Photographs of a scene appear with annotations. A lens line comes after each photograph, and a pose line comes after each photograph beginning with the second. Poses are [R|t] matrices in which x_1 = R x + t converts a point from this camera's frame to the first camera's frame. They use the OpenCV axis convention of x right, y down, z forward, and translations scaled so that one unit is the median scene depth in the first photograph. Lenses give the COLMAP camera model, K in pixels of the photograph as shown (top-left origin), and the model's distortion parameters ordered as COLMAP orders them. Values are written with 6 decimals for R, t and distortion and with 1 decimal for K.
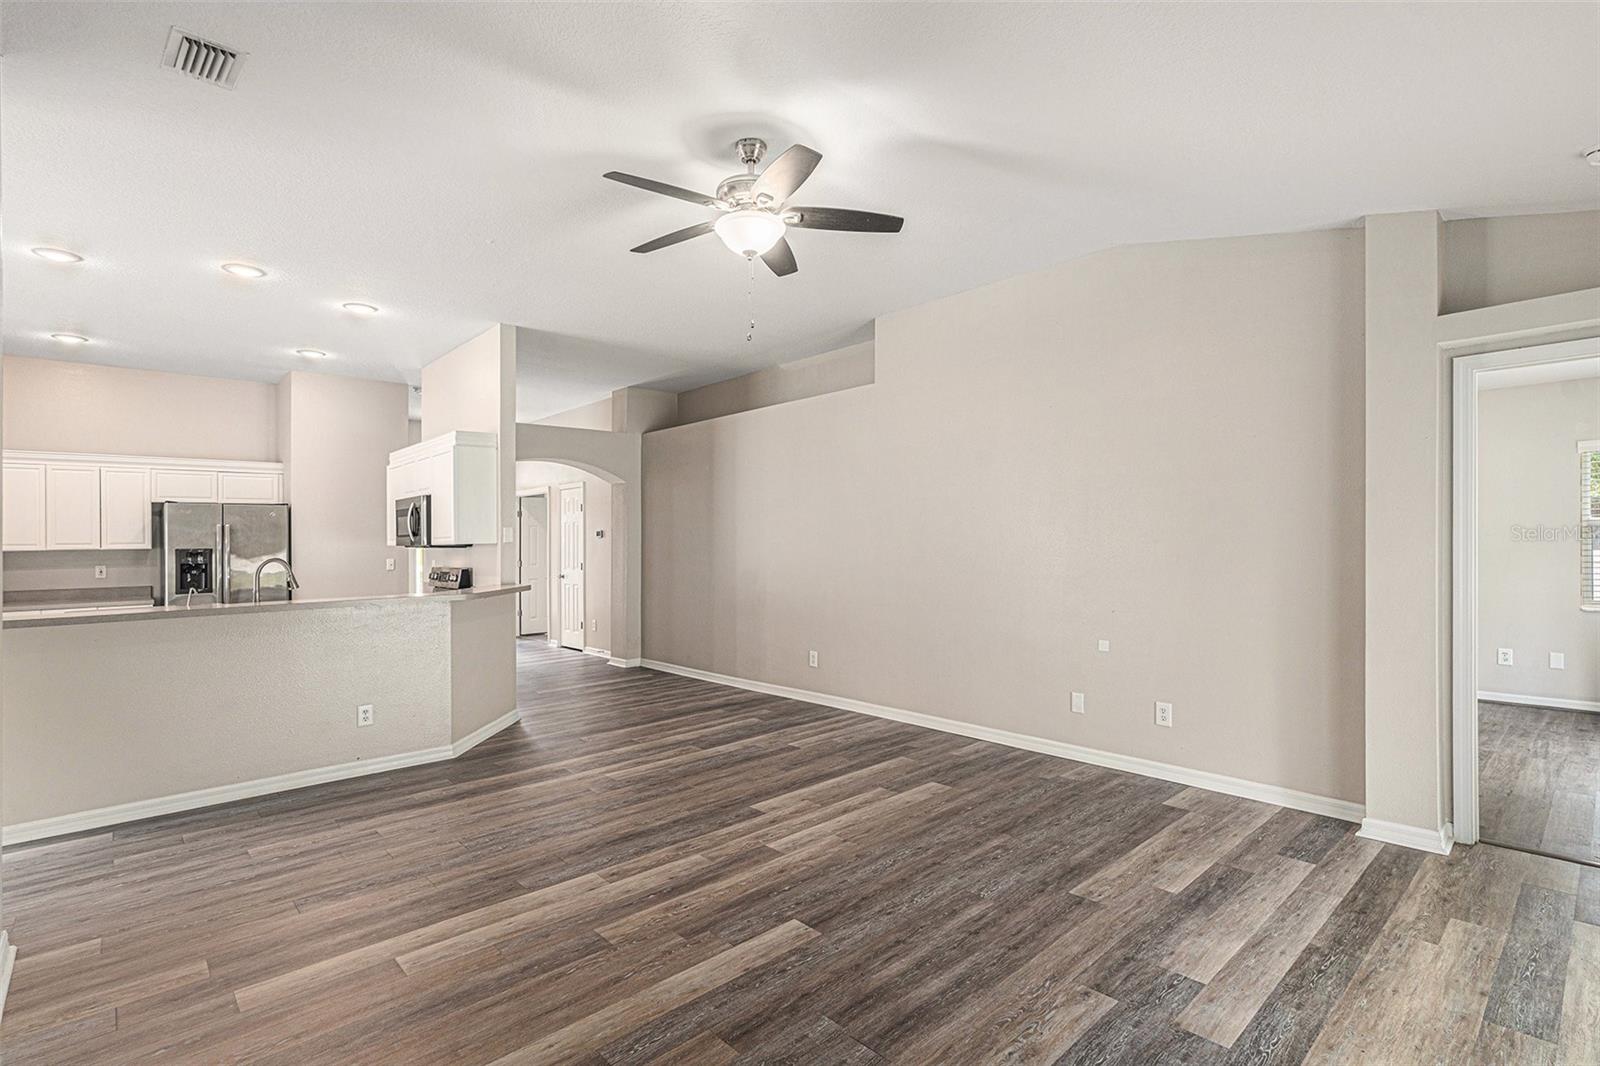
lens RADIAL K [[756.8, 0, 803.3], [0, 756.8, 533.1], [0, 0, 1]] dist [0.000581, -0.000370]
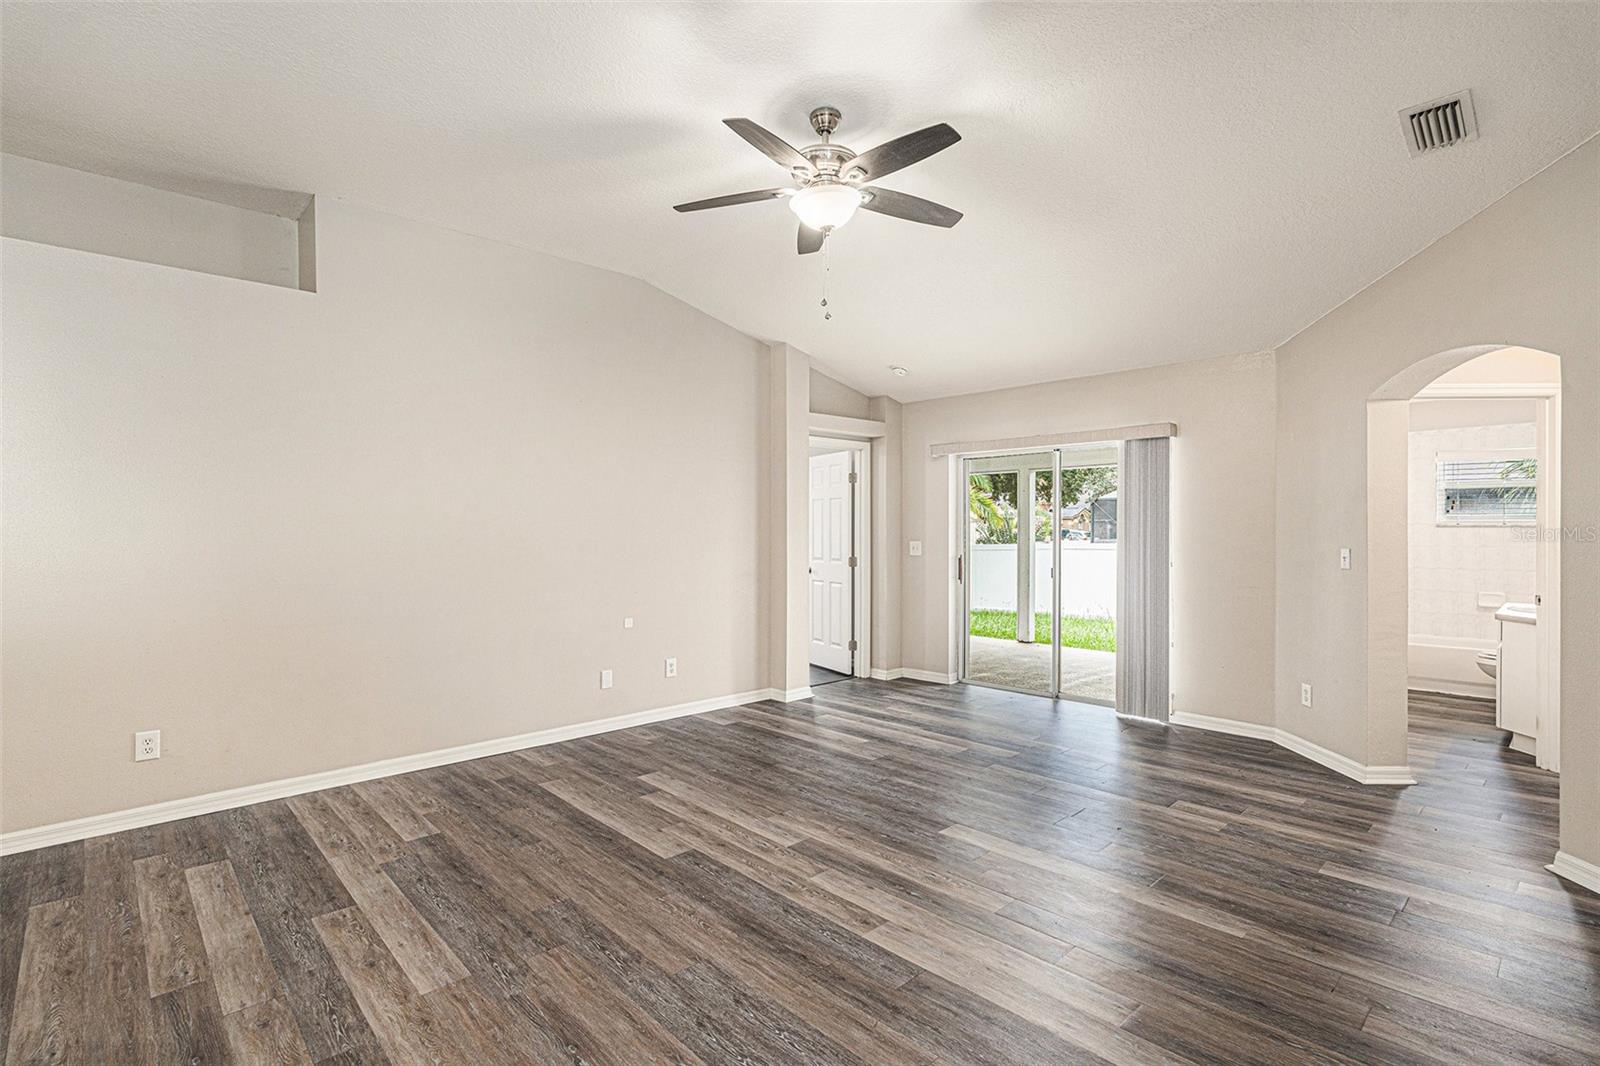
lens RADIAL K [[739.6, 0, 803.9], [0, 739.6, 538.6], [0, 0, 1]] dist [0.001026, 0.000208]
pose [[-0.005340, 0.001825, 0.999984, -0.818941], [-0.005082, 0.999985, -0.001852, 0.022907], [-0.999973, -0.005092, -0.005331, 0.824988]]
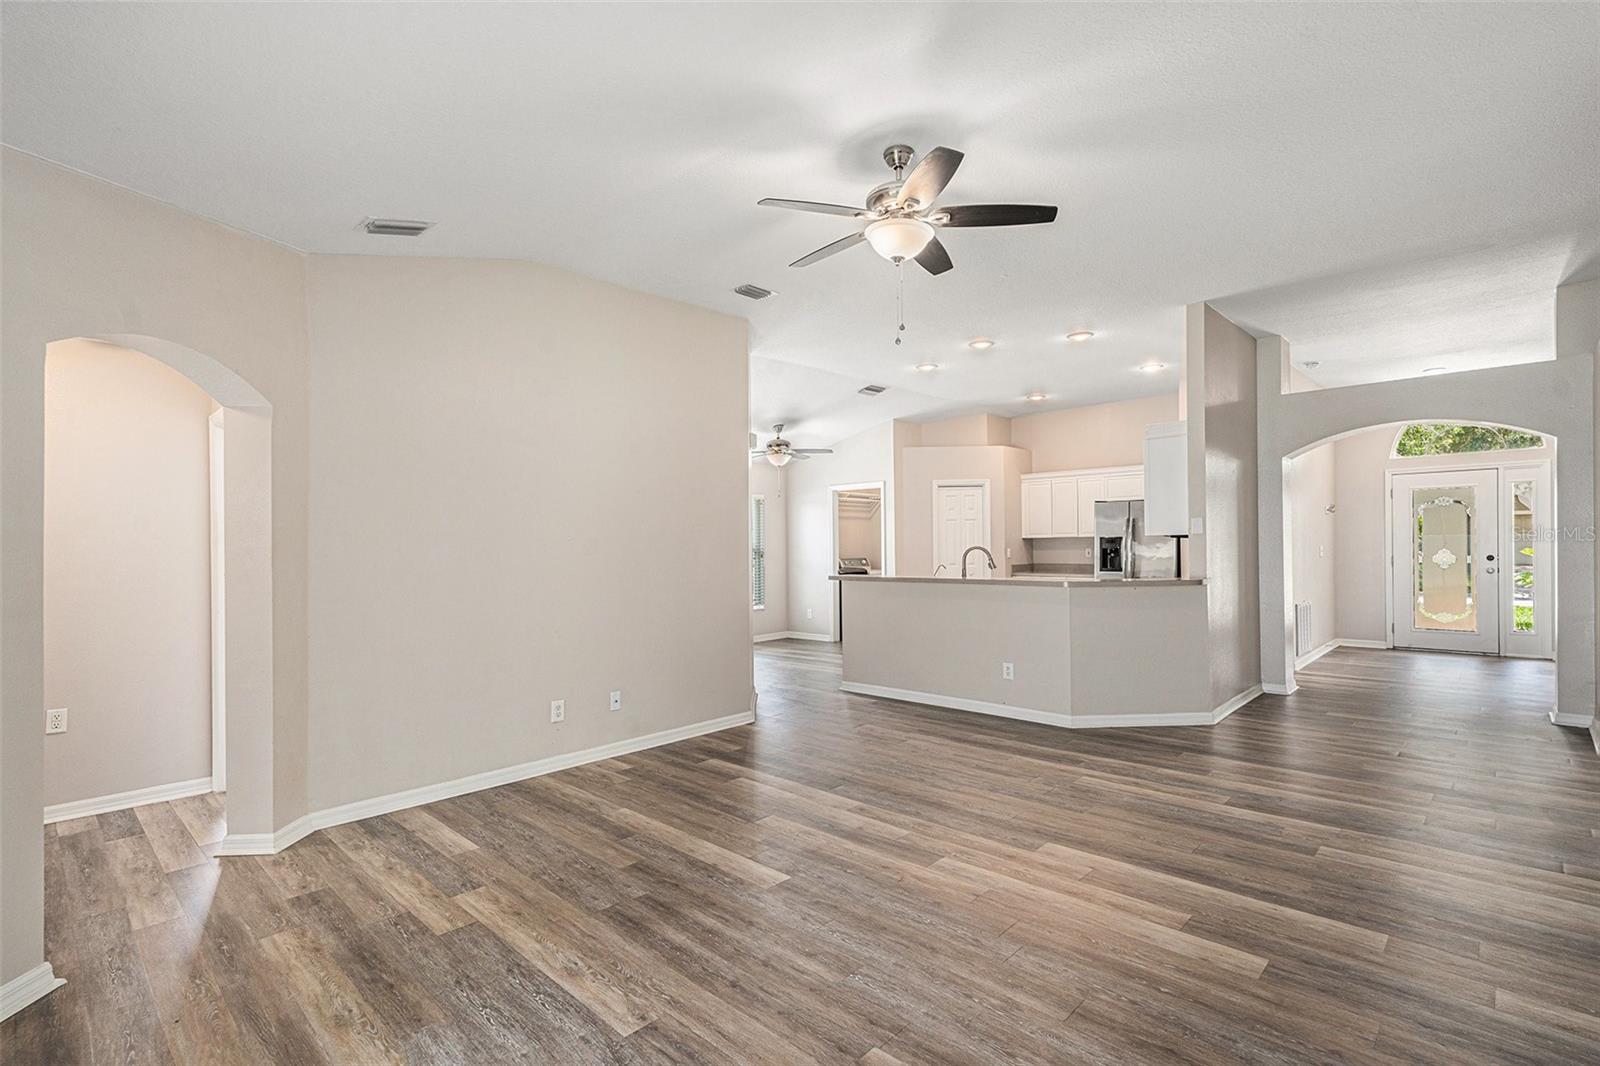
lens RADIAL K [[756.8, 0, 803.3], [0, 756.8, 533.1], [0, 0, 1]] dist [0.000581, -0.000370]
pose [[0.055004, 0.001311, -0.998485, 0.754838], [0.025722, 0.999665, 0.002729, -0.006192], [0.998155, -0.025833, 0.054952, 0.650969]]
